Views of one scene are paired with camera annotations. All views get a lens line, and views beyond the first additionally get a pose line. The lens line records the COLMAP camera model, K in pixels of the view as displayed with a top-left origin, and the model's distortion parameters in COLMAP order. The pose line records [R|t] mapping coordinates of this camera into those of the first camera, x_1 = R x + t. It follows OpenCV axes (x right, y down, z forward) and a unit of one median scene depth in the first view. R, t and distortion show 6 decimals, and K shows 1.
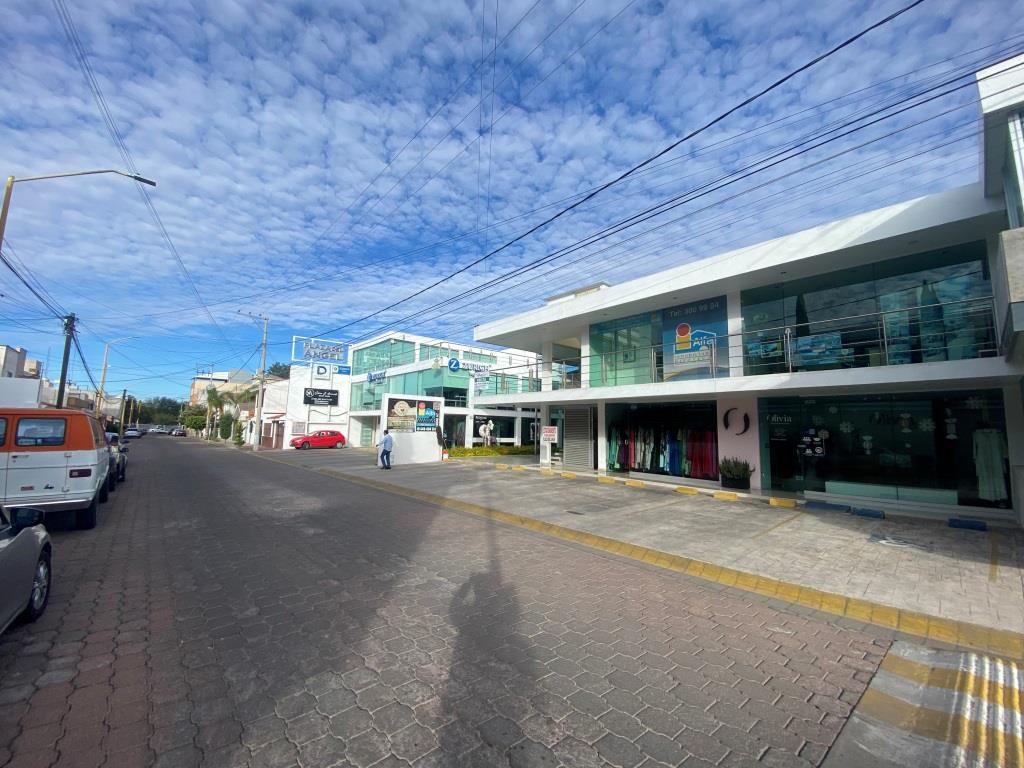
lens RADIAL K [[410.9, 0, 514.6], [0, 410.9, 393.3], [0, 0, 1]] dist [0.012961, -0.016016]
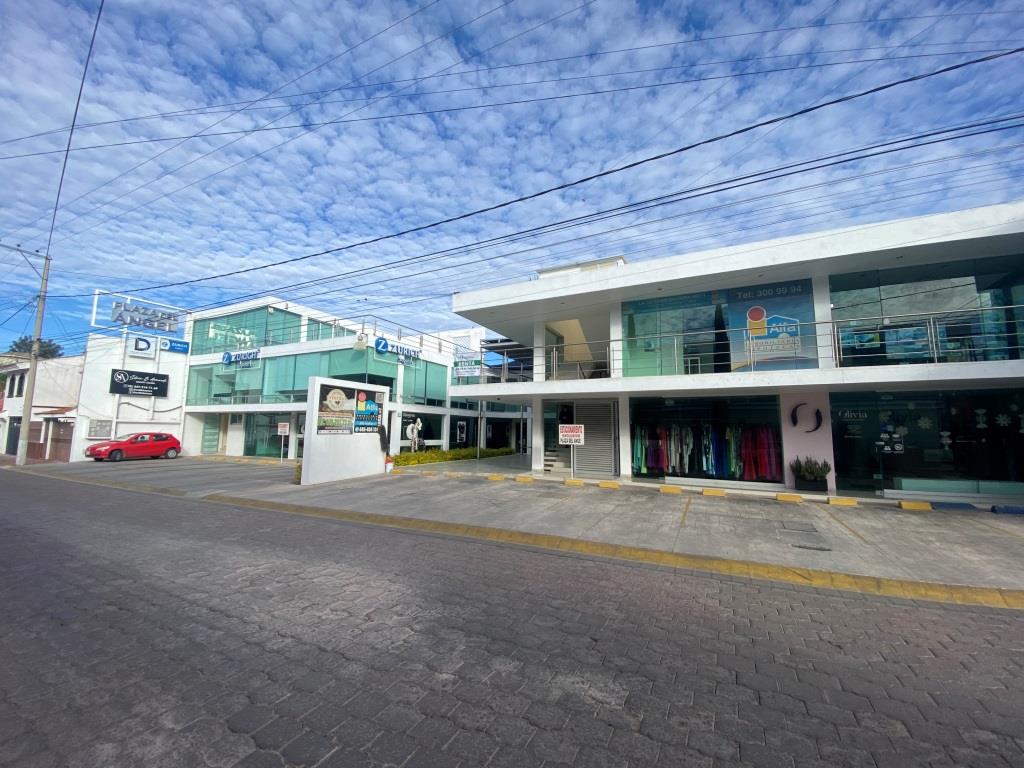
lens RADIAL K [[410.6, 0, 508.9], [0, 410.6, 387.5], [0, 0, 1]] dist [0.010898, -0.014927]
pose [[0.928671, 0.027090, 0.369913, -0.156990], [-0.023260, 0.999620, -0.014813, 0.011294], [-0.370174, 0.005152, 0.928948, 0.145274]]
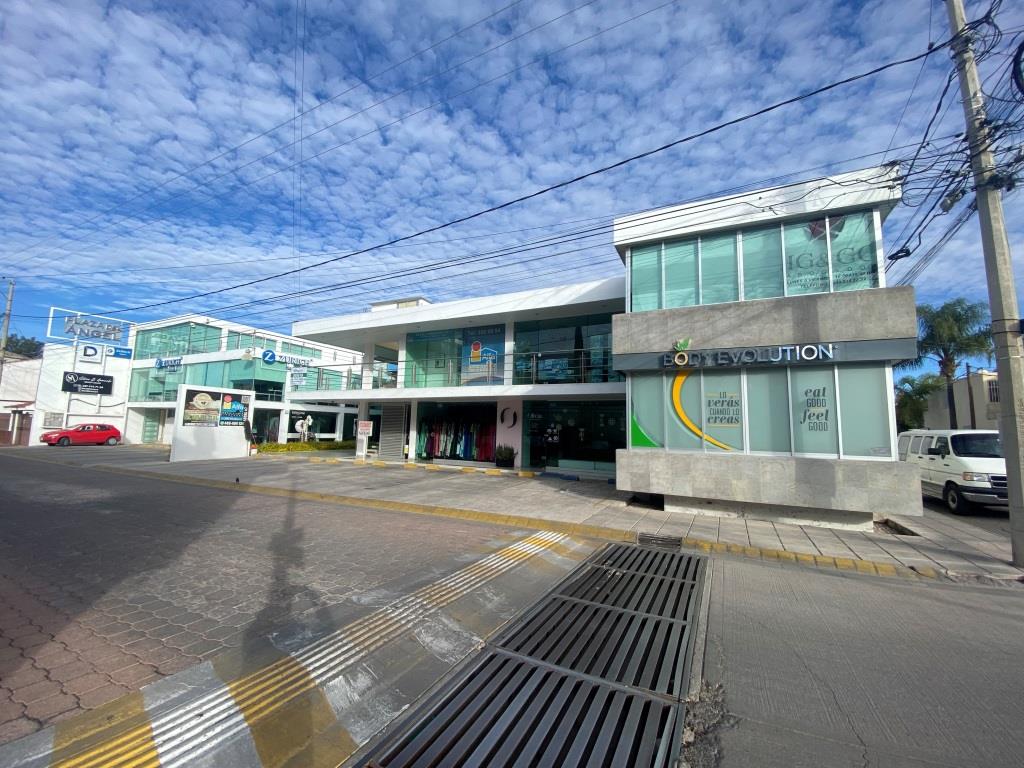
lens RADIAL K [[410.9, 0, 512.6], [0, 410.9, 389.8], [0, 0, 1]] dist [0.012961, -0.016016]
pose [[0.926226, 0.038083, 0.375040, 0.016787], [-0.038222, 0.999244, -0.007071, -0.005369], [-0.375026, -0.007786, 0.926982, -0.091050]]
